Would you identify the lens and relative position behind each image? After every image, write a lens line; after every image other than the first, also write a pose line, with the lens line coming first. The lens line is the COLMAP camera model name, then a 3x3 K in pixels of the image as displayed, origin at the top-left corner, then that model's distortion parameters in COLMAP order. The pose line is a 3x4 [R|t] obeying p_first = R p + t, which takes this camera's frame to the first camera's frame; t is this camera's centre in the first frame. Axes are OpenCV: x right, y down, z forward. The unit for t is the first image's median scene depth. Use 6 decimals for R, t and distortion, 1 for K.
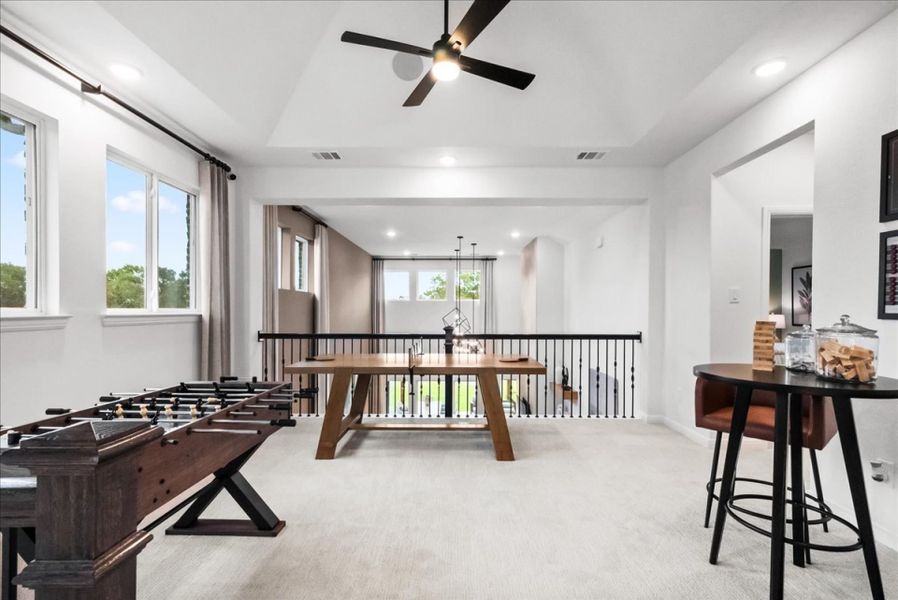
lens RADIAL K [[408.6, 0, 431.3], [0, 408.6, 317.3], [0, 0, 1]] dist [-0.007156, 0.000598]
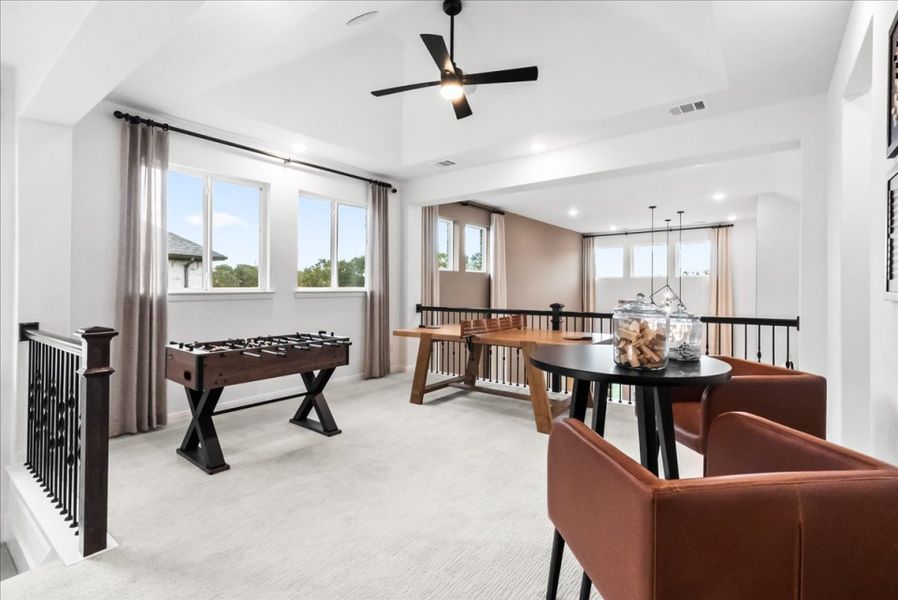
lens RADIAL K [[403.2, 0, 437.1], [0, 403.2, 286.0], [0, 0, 1]] dist [0.001778, 0.000344]
pose [[0.803289, -0.005518, -0.595564, 0.439745], [-0.008390, 0.999753, -0.020578, 0.001143], [0.595531, 0.021527, 0.803044, 0.008569]]
